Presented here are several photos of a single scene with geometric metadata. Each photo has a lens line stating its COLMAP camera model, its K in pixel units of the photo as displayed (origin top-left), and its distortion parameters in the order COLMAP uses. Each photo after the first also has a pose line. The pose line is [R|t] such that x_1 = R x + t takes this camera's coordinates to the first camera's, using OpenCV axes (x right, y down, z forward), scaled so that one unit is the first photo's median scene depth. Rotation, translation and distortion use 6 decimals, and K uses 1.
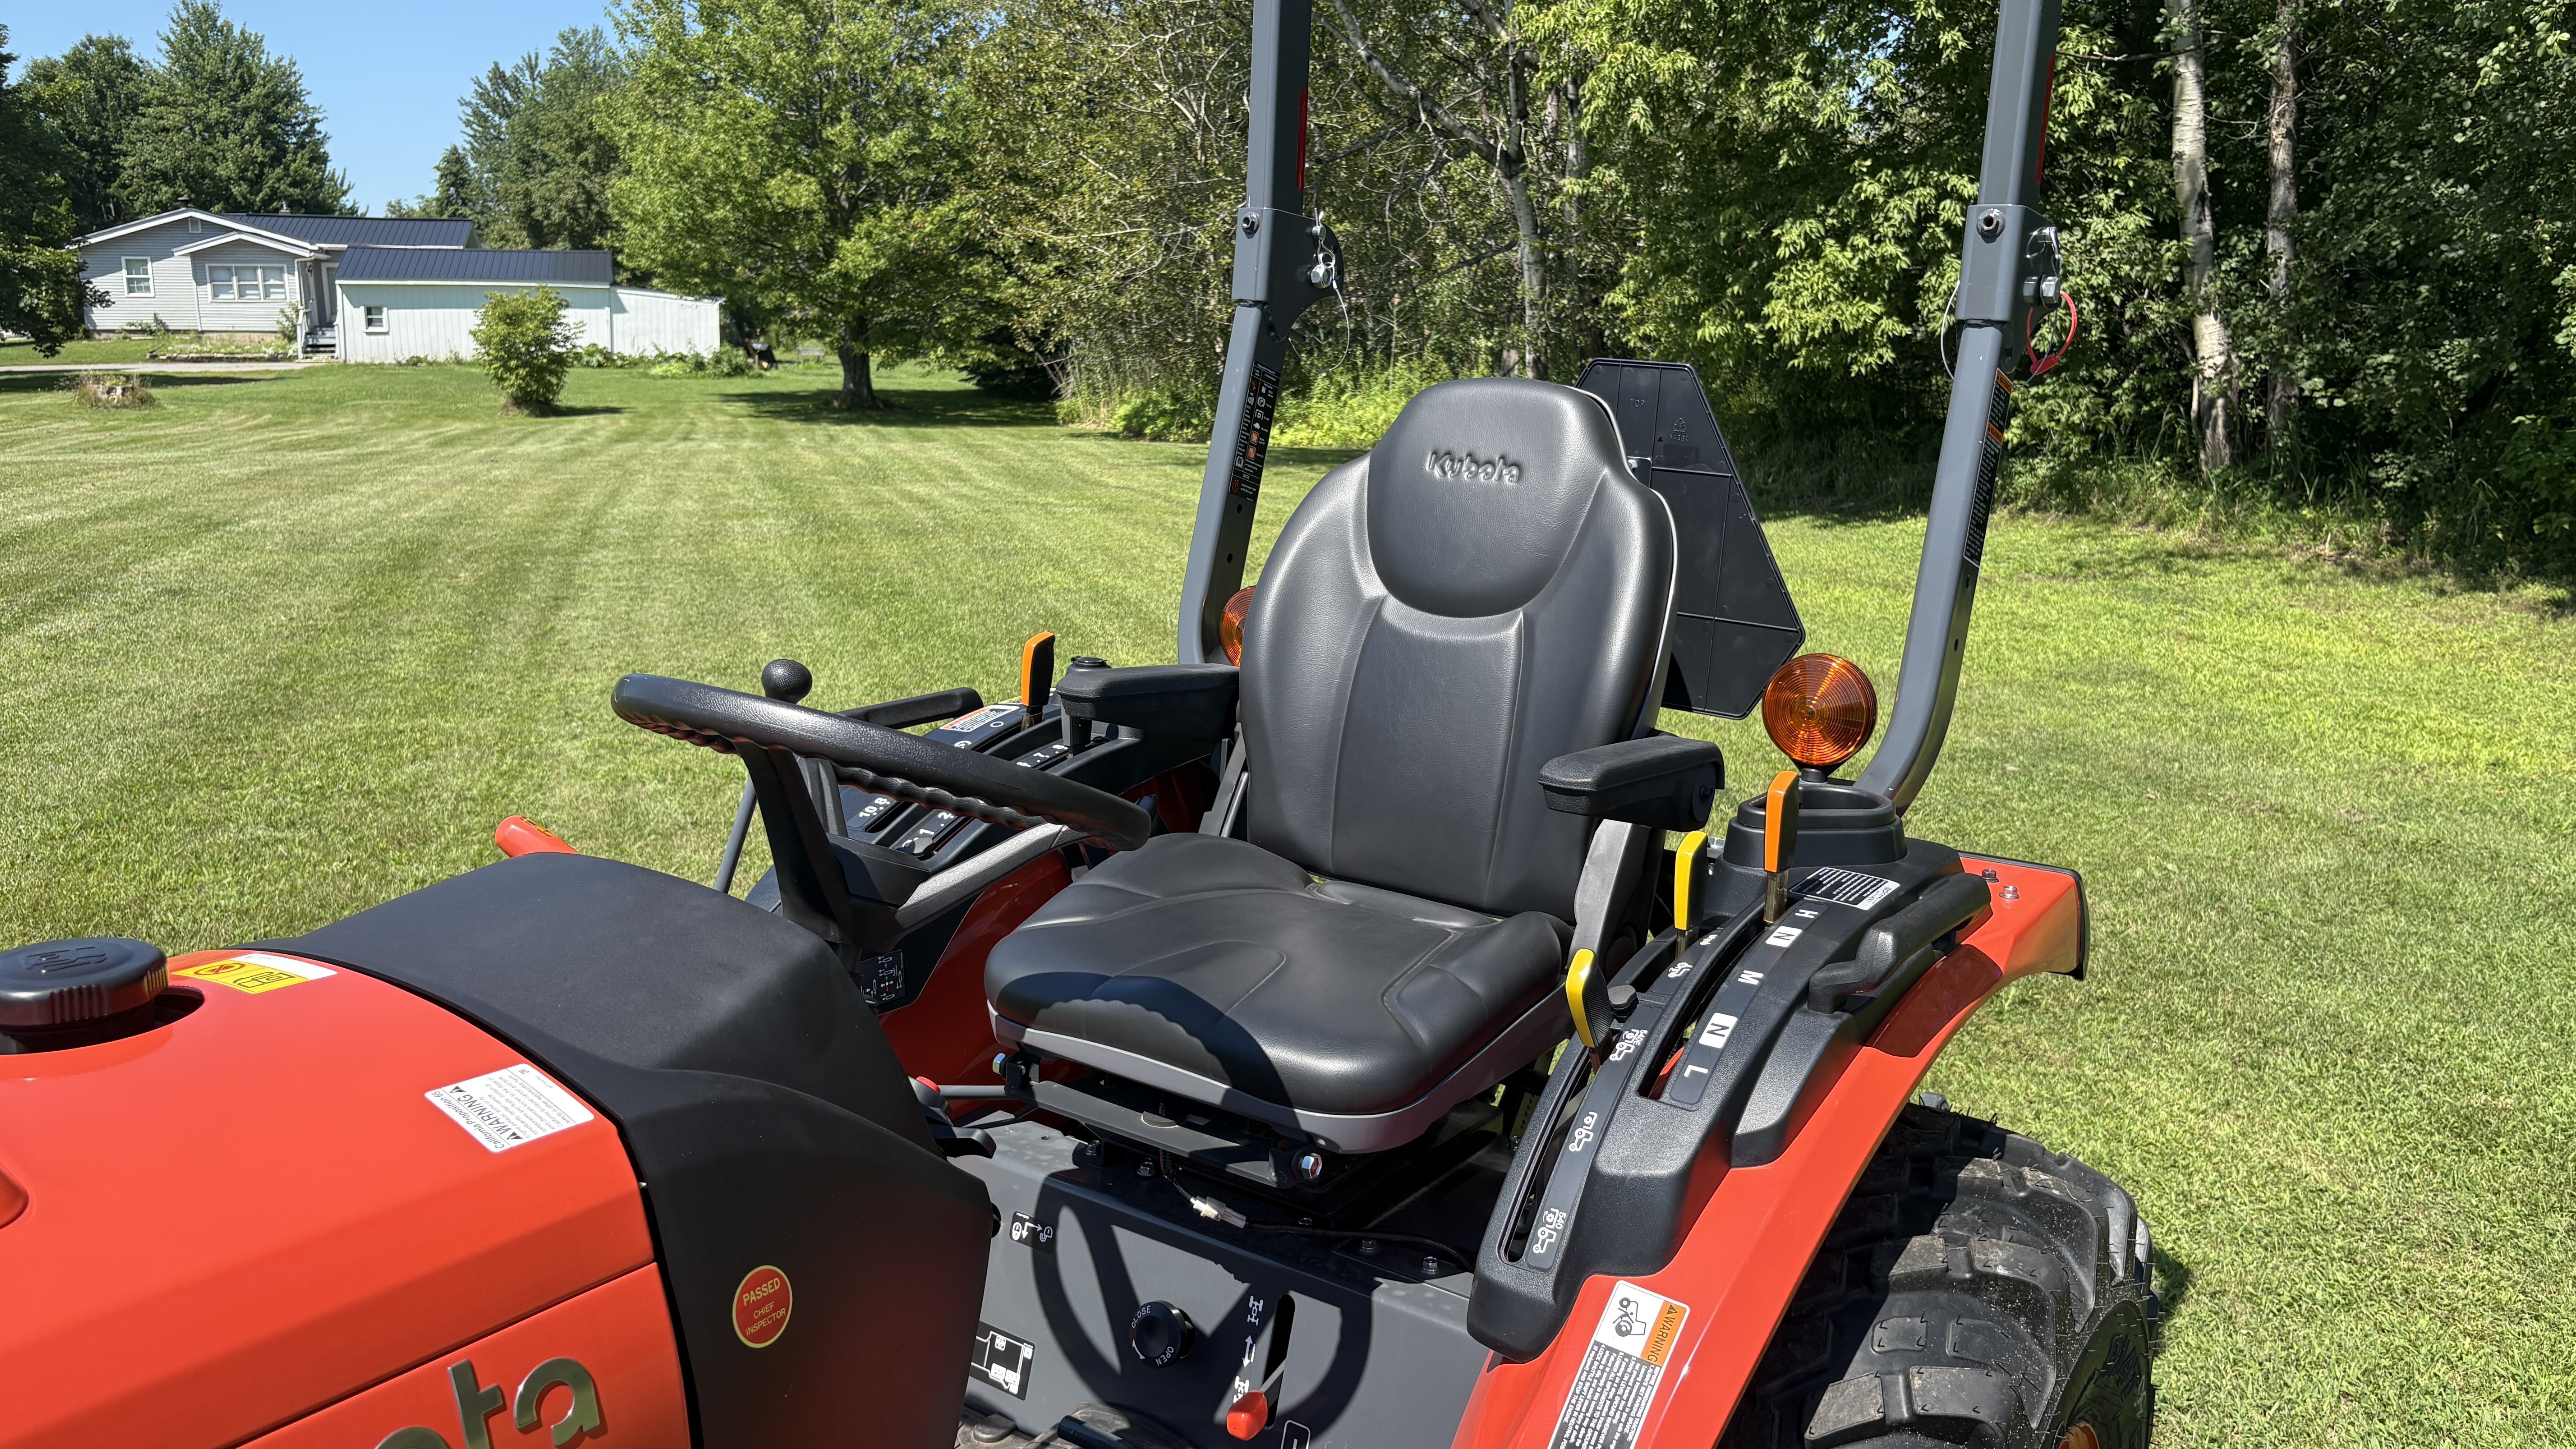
lens RADIAL K [[1954.0, 0, 1313.5], [0, 1954.0, 706.5], [0, 0, 1]] dist [0.033575, -0.028124]
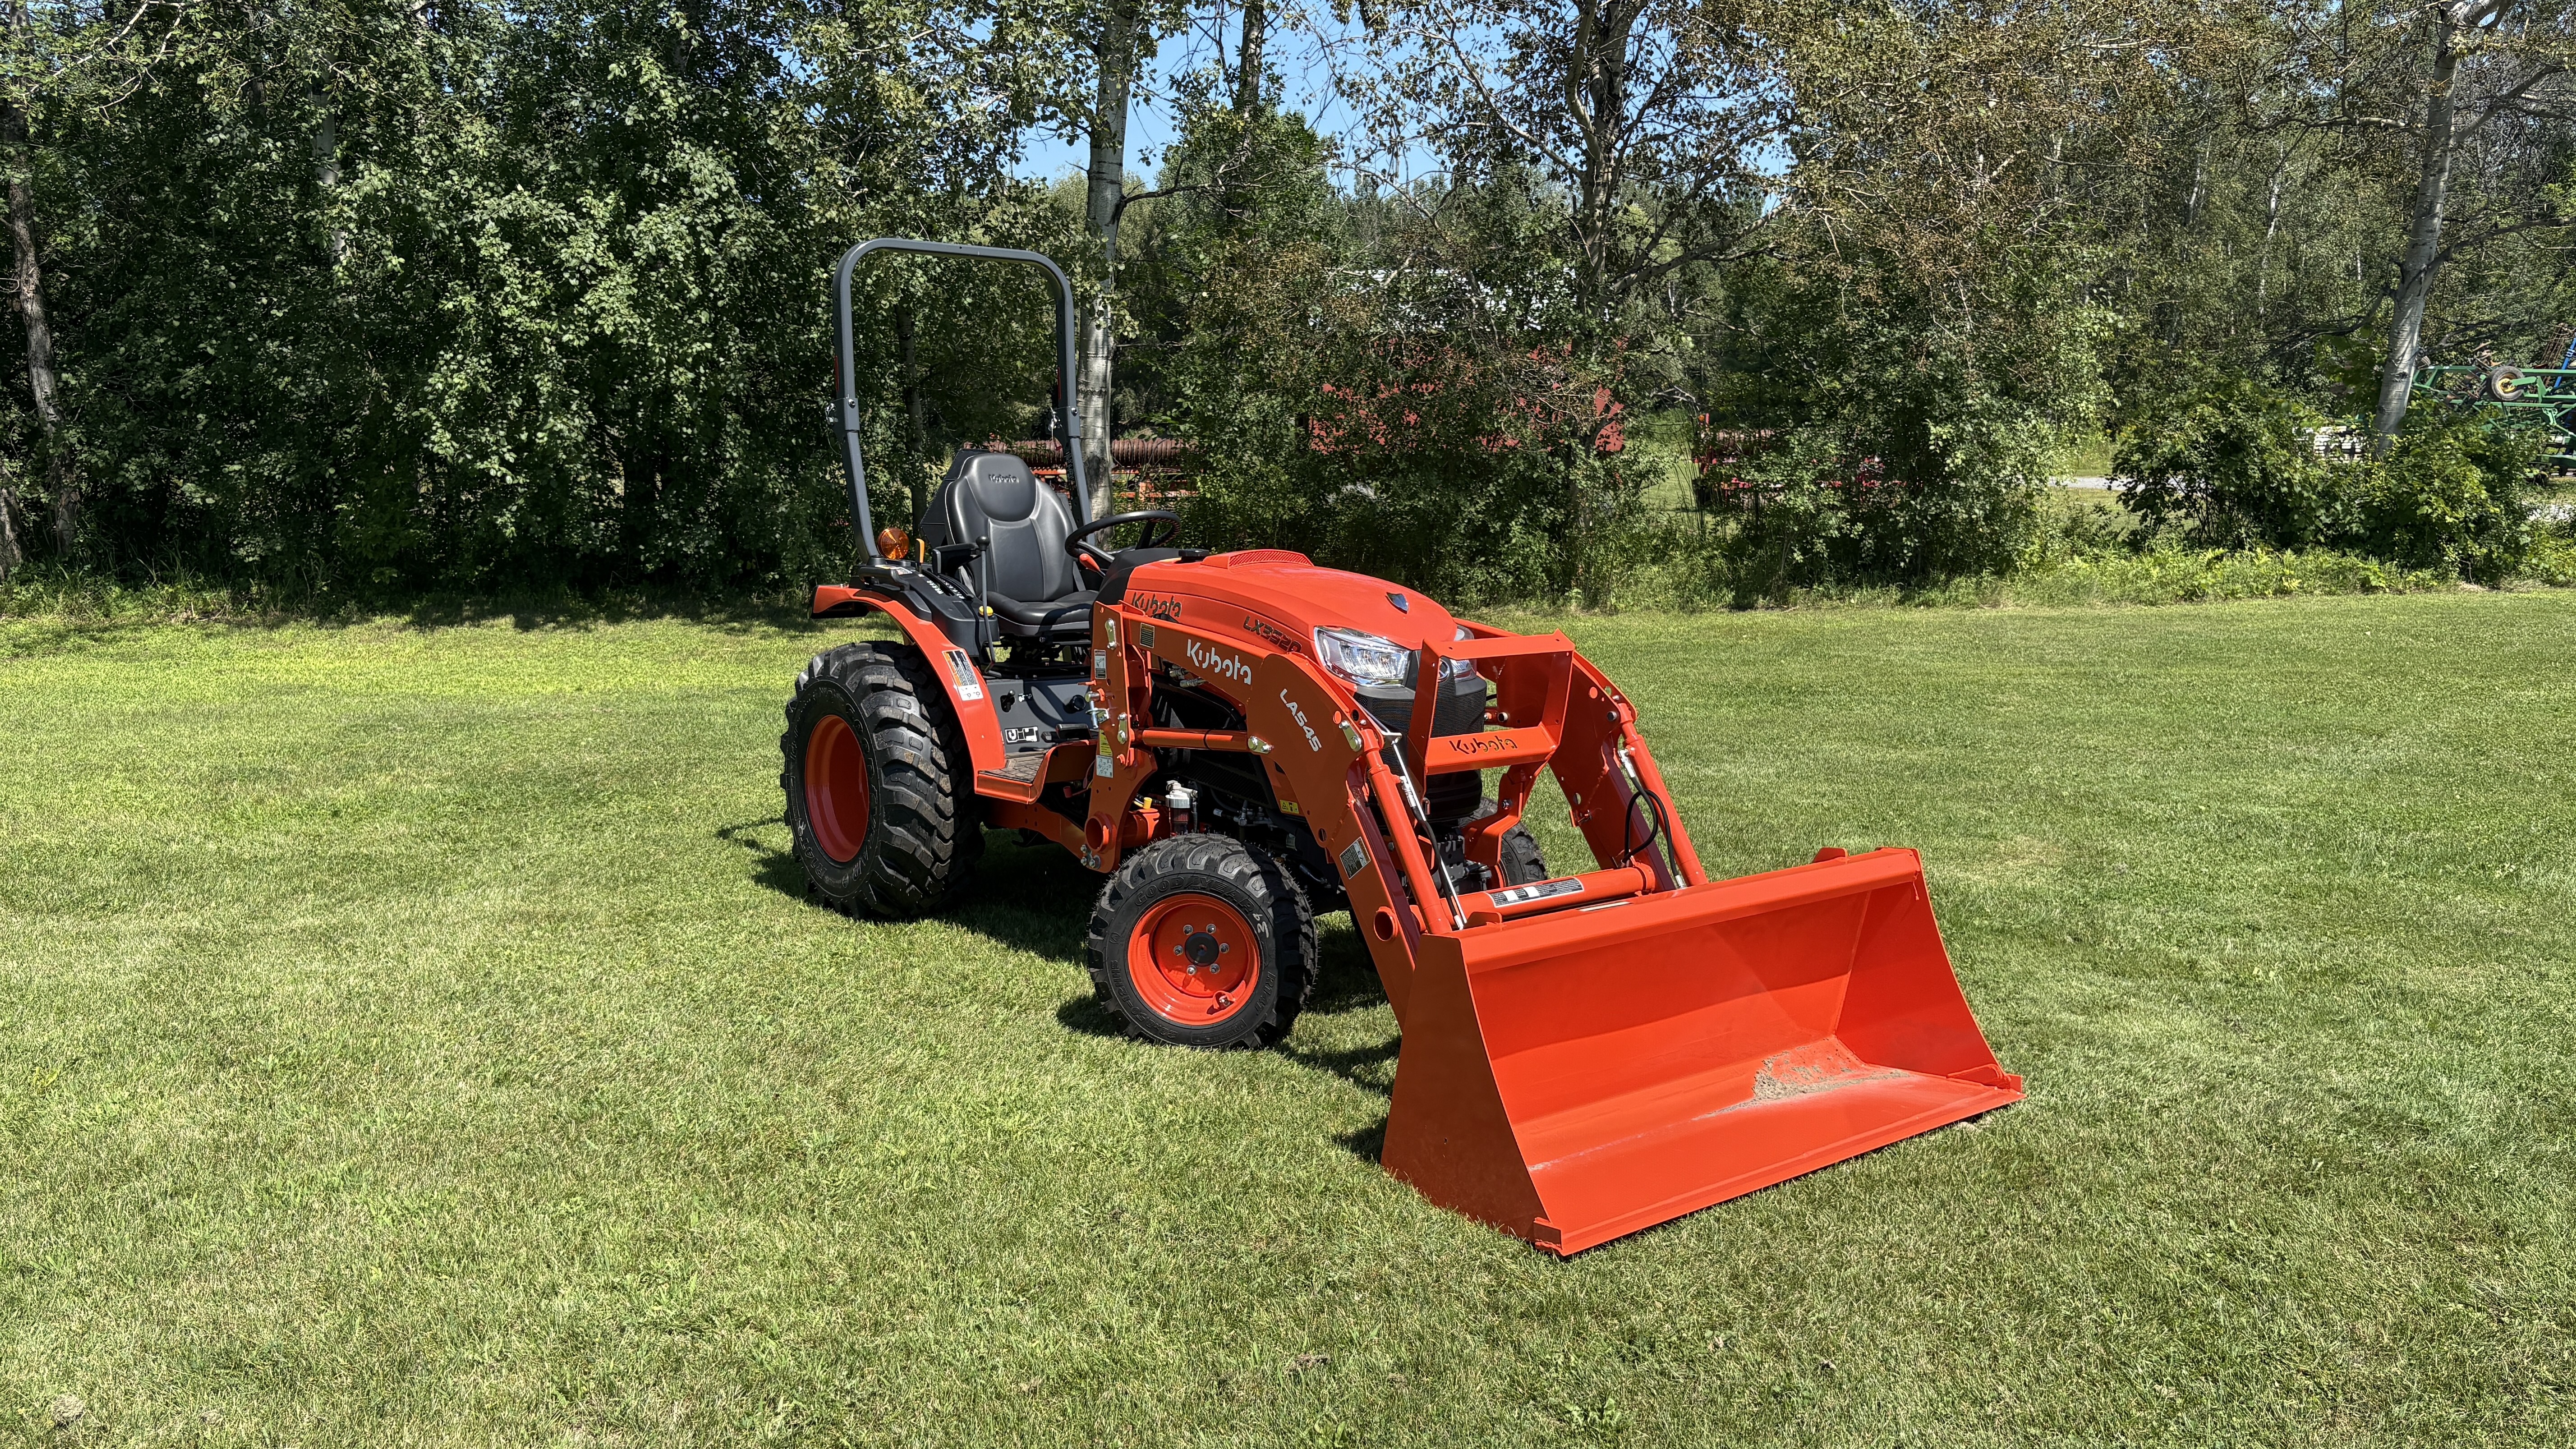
lens RADIAL K [[1954.0, 0, 1277.5], [0, 1954.0, 743.9], [0, 0, 1]] dist [0.033575, -0.028124]
pose [[0.295716, -0.153868, 0.942803, -0.284840], [0.194291, 0.976002, 0.098346, 0.008625], [-0.935309, 0.154096, 0.318515, -0.042467]]
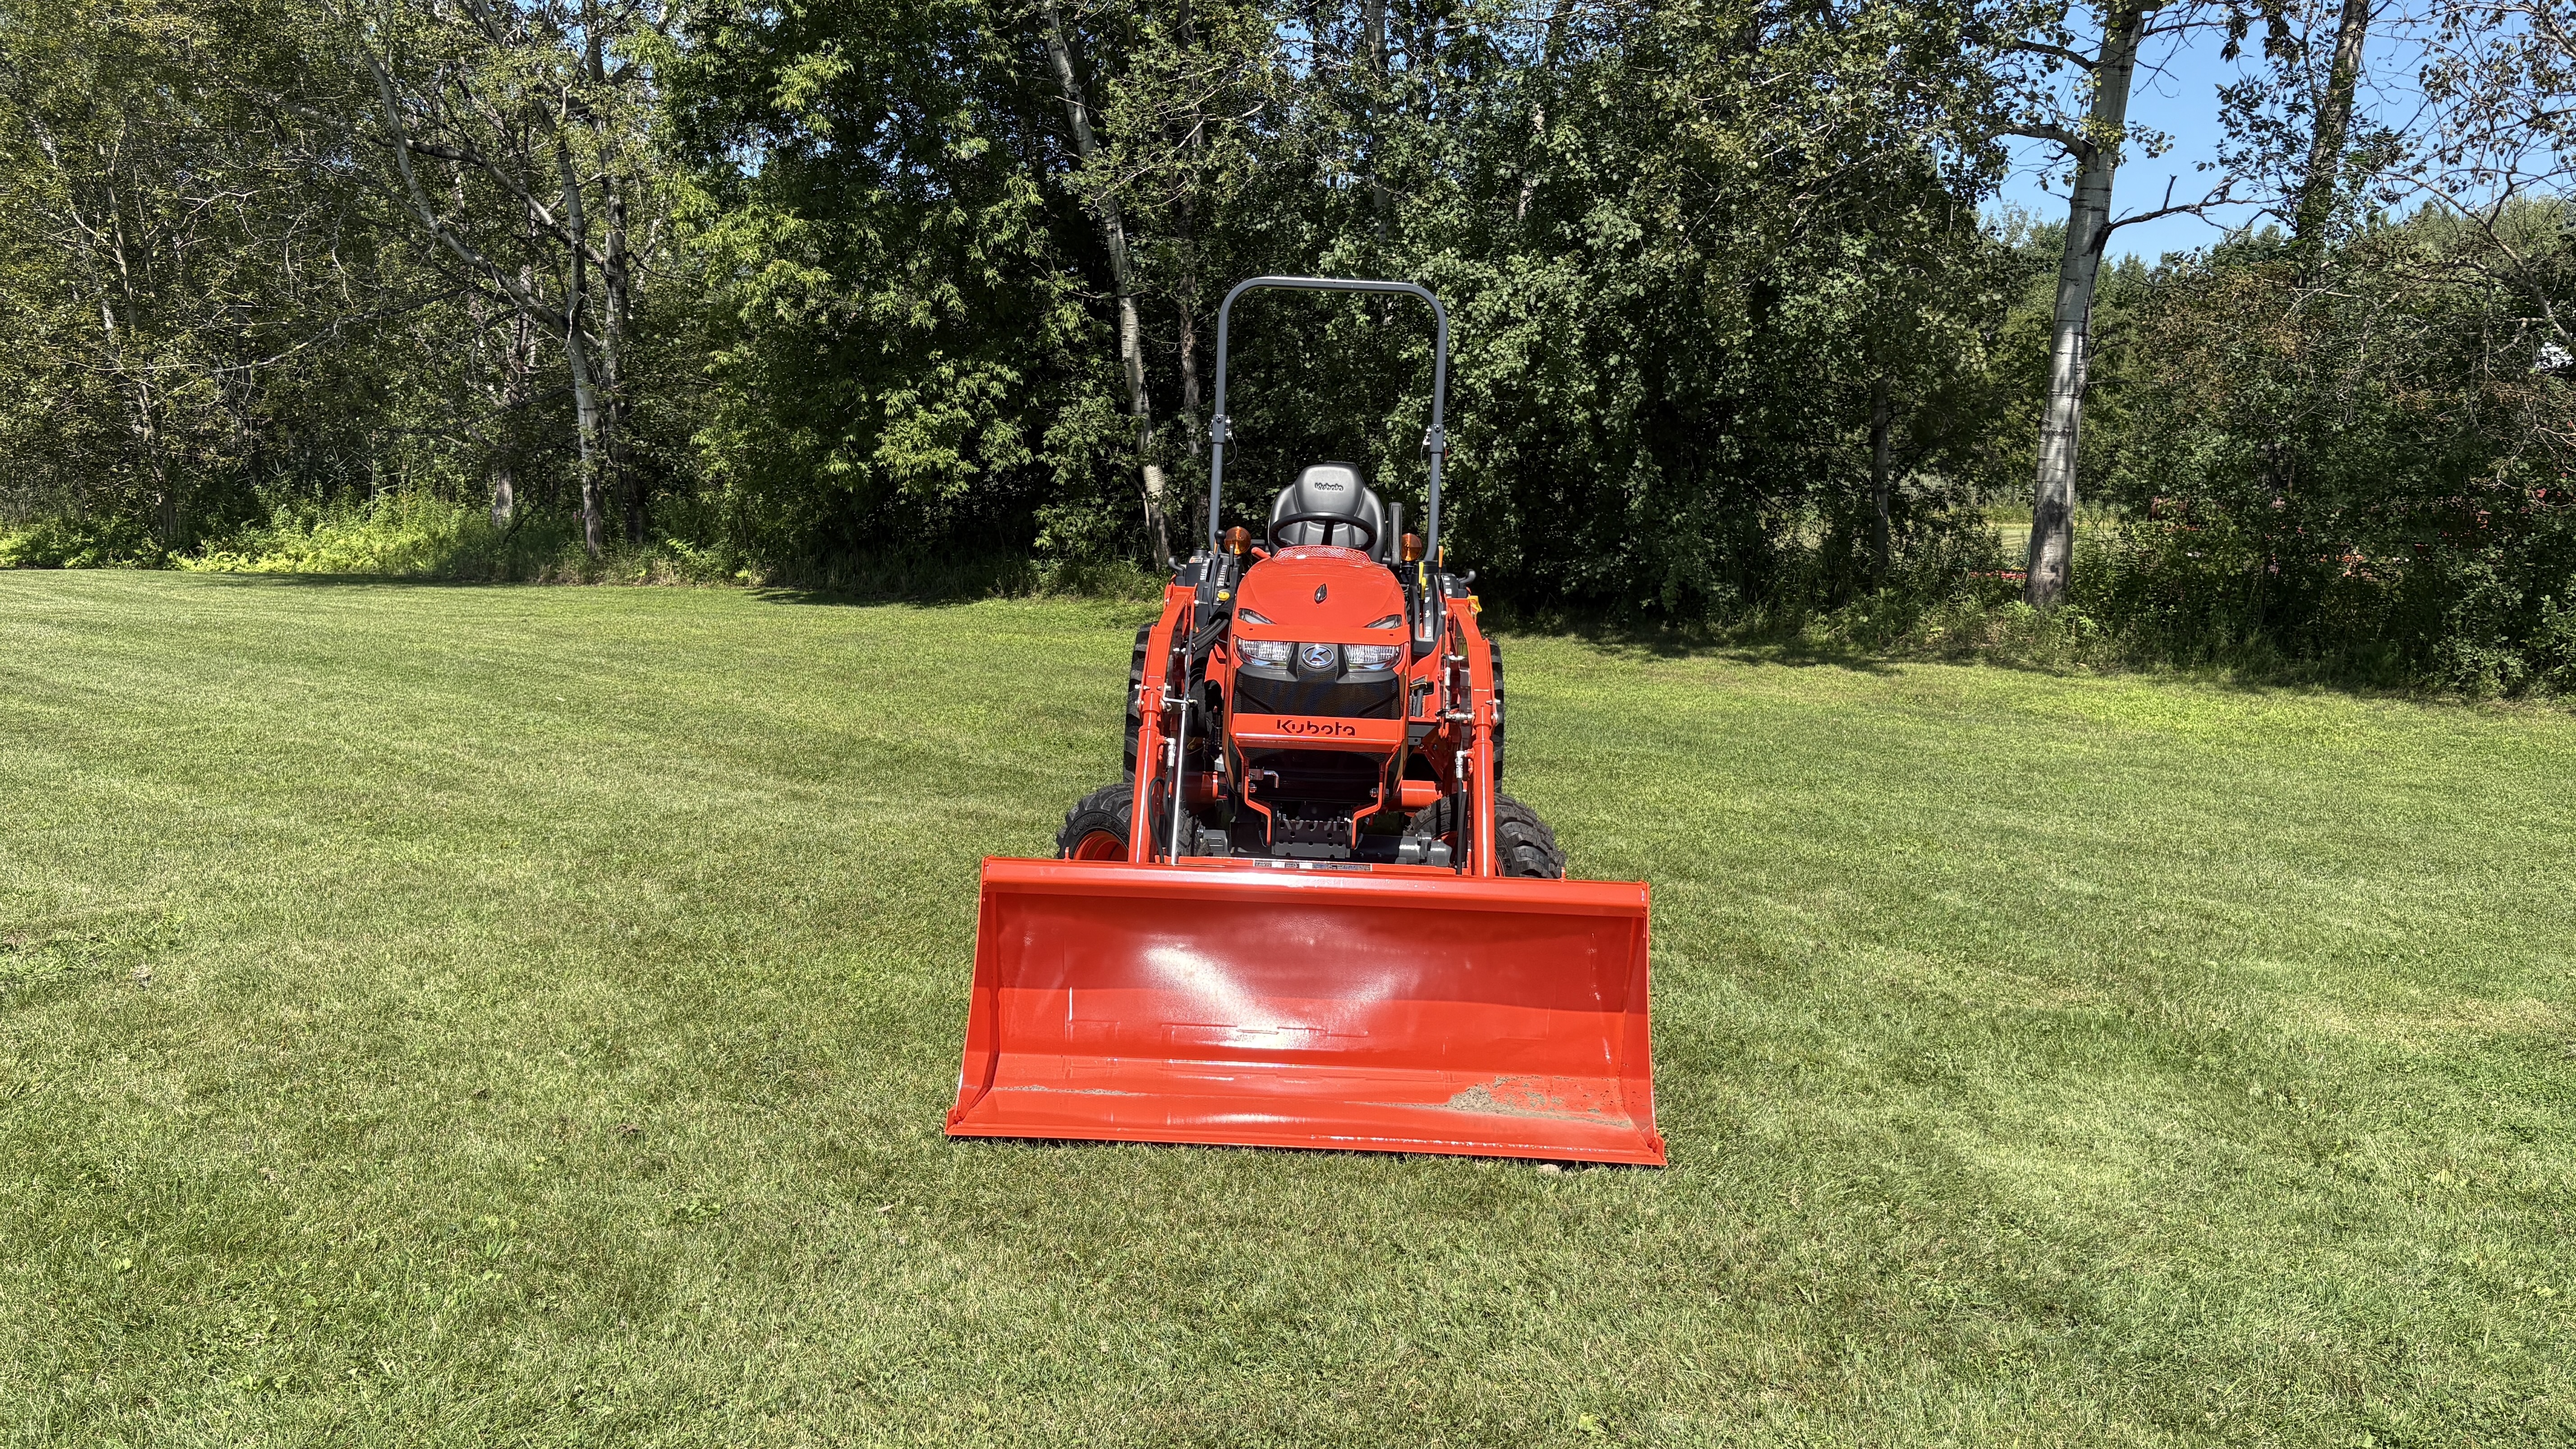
lens RADIAL K [[1954.0, 0, 1296.0], [0, 1954.0, 740.5], [0, 0, 1]] dist [0.033575, -0.028124]
pose [[0.819808, -0.063963, 0.569055, -0.206437], [0.096175, 0.995006, -0.026715, 0.041843], [-0.564505, 0.076630, 0.821865, -0.185270]]
